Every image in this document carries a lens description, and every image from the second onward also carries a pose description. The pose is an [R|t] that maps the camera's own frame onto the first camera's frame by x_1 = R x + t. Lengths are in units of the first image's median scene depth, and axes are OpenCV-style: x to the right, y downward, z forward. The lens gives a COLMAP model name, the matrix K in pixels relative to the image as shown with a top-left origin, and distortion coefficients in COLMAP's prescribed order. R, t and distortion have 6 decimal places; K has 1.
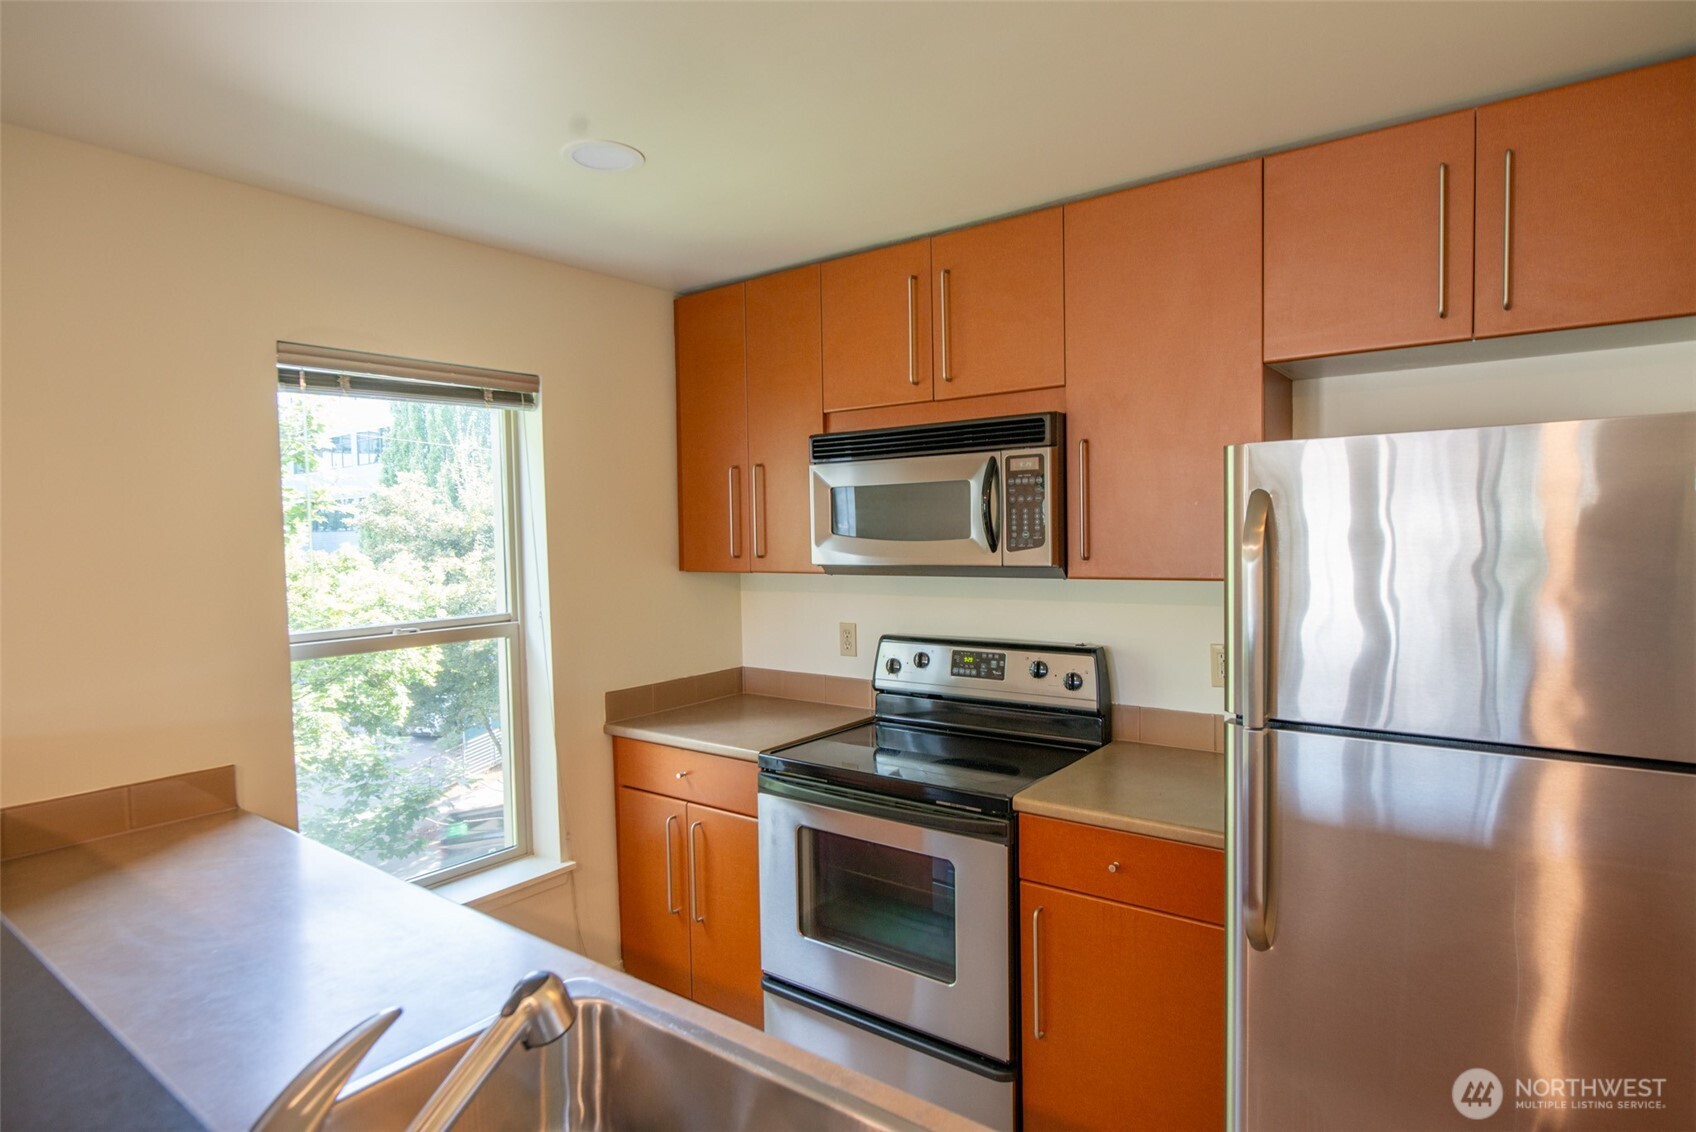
lens RADIAL K [[916.8, 0, 846.3], [0, 916.8, 567.7], [0, 0, 1]] dist [-0.001978, -0.004091]
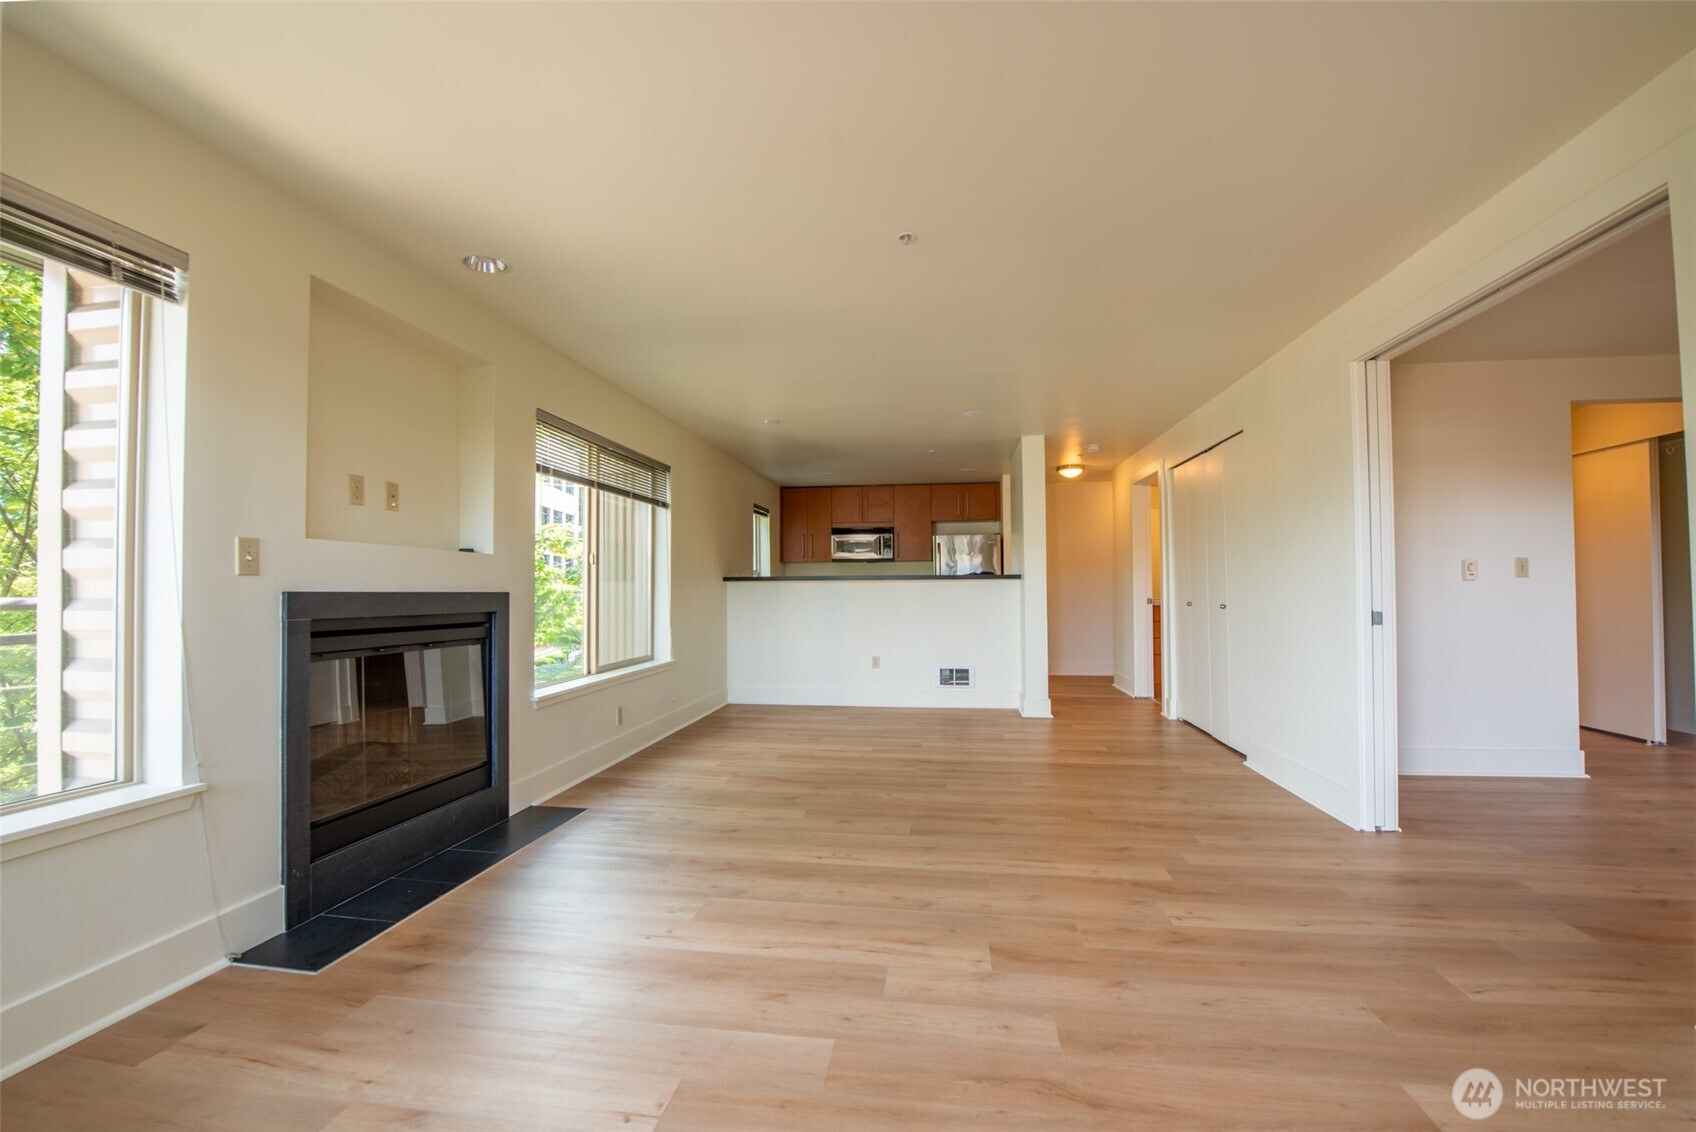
lens RADIAL K [[703.4, 0, 844.6], [0, 703.4, 576.2], [0, 0, 1]] dist [-0.011608, -0.002970]
pose [[0.882300, 0.022113, 0.470168, -1.530552], [0.010355, 0.997742, -0.066358, 0.294394], [-0.470574, 0.063416, 0.880079, -1.882803]]
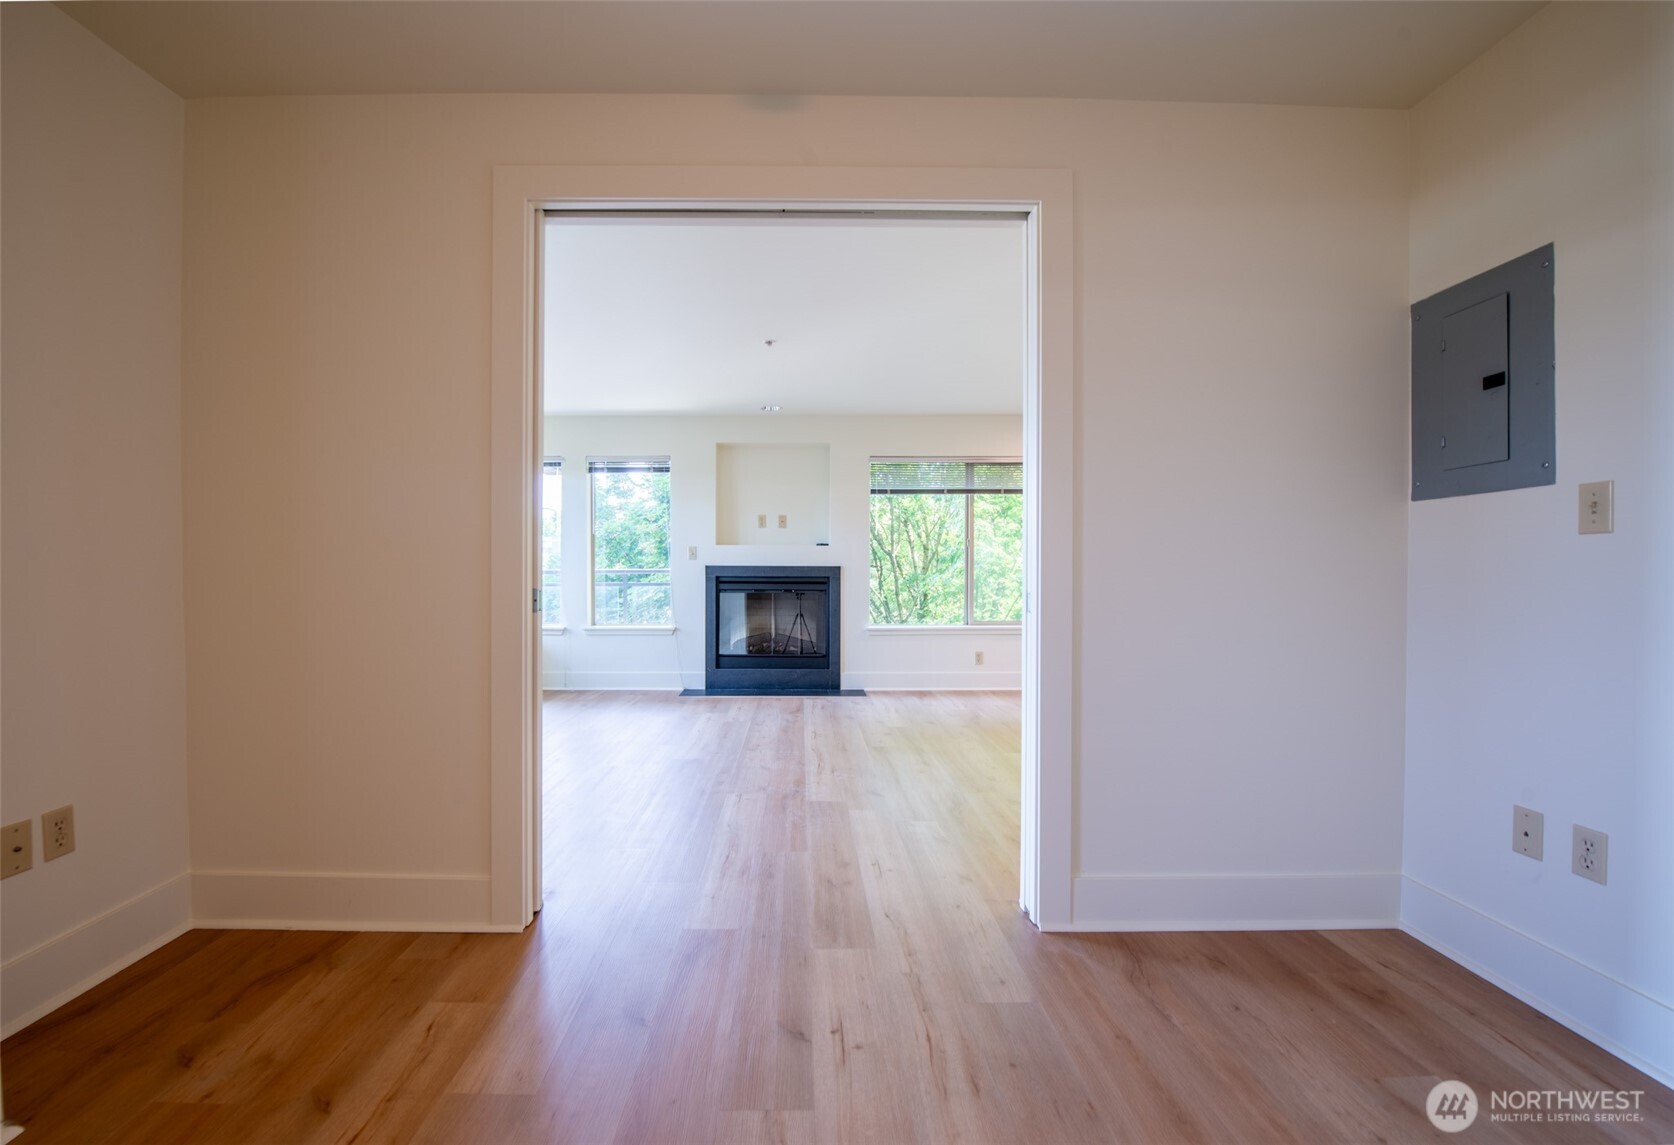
lens RADIAL K [[691.1, 0, 825.4], [0, 691.1, 589.2], [0, 0, 1]] dist [-0.017470, -0.001707]
pose [[0.622294, 0.036724, -0.781922, 0.201335], [-0.045490, 0.998907, 0.010712, 0.286103], [0.781461, 0.028904, 0.623284, -1.924532]]
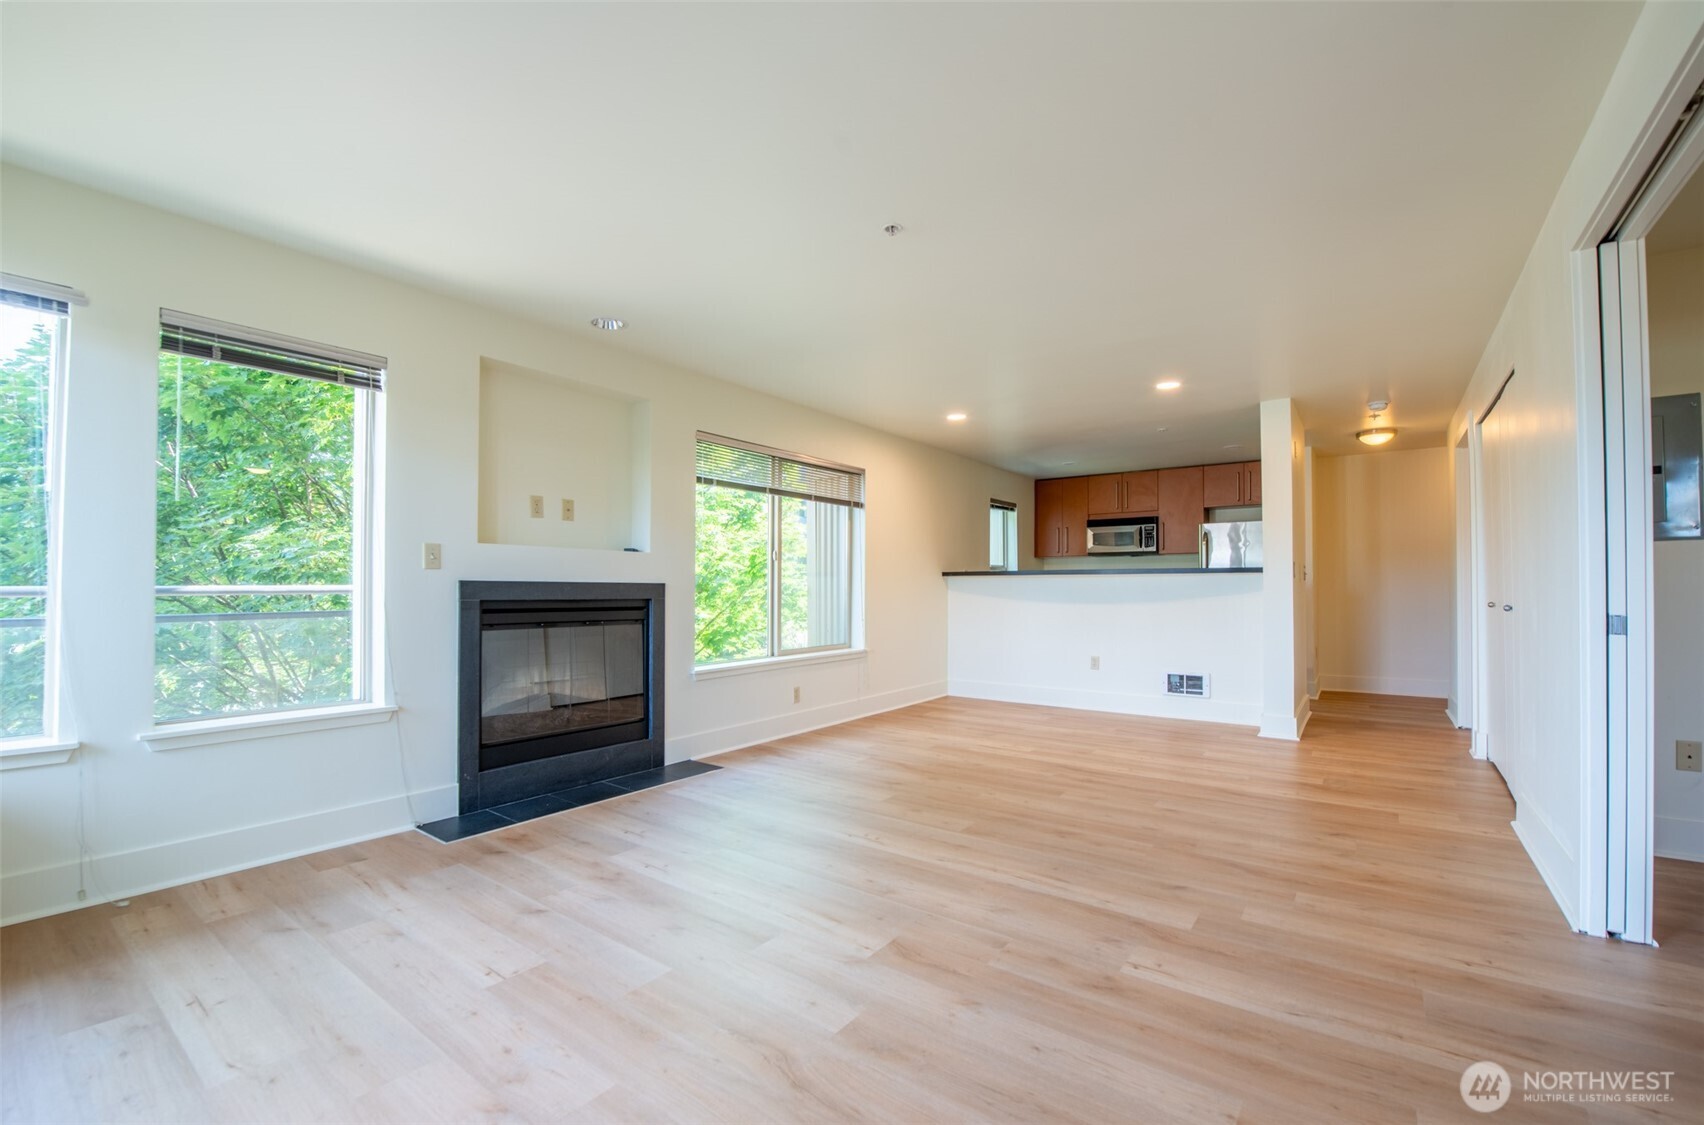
lens RADIAL K [[702.6, 0, 856.0], [0, 702.6, 581.0], [0, 0, 1]] dist [-0.012878, -0.002179]
pose [[0.999806, 0.018333, 0.007135, -1.074101], [-0.017919, 0.998369, -0.054203, 0.304116], [-0.008117, 0.054065, 0.998504, -2.034876]]
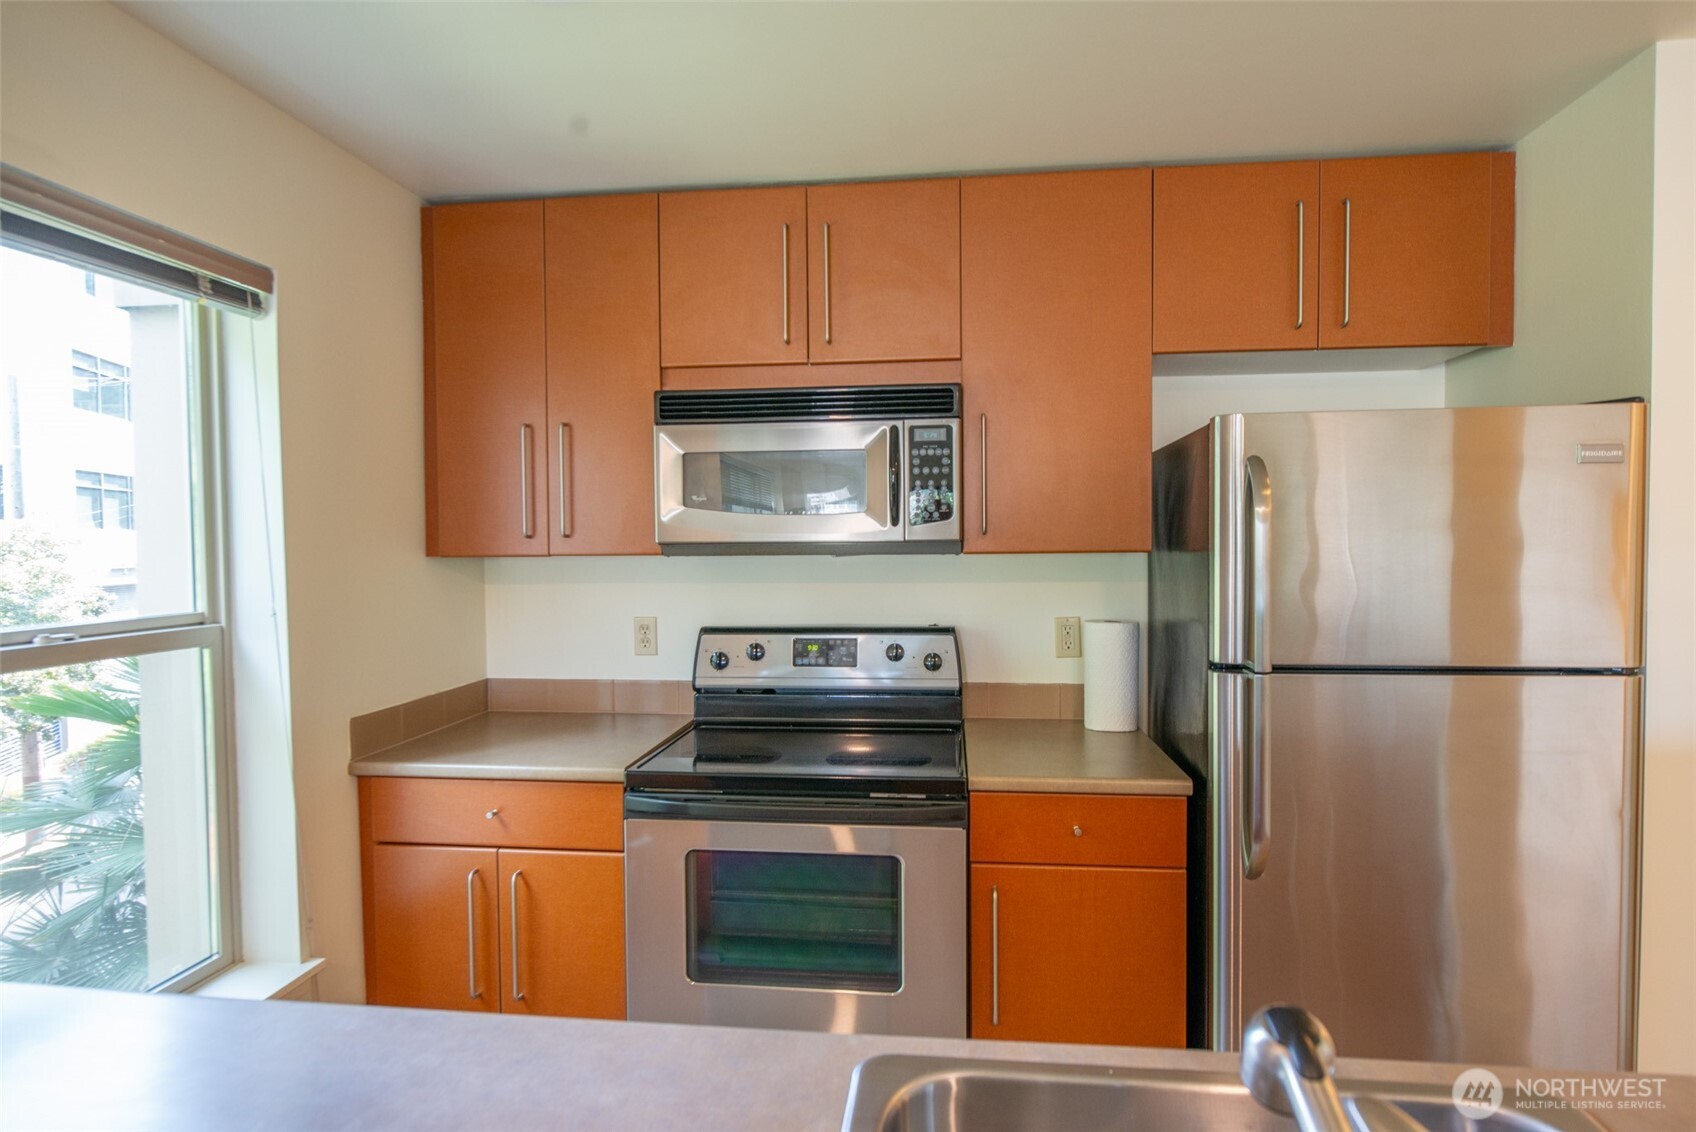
lens RADIAL K [[916.8, 0, 841.1], [0, 916.8, 569.5], [0, 0, 1]] dist [-0.001978, -0.004091]
pose [[0.862190, -0.001770, 0.506583, -0.328483], [0.012778, 0.999752, -0.018254, 0.039817], [-0.506425, 0.022211, 0.861998, 0.188210]]
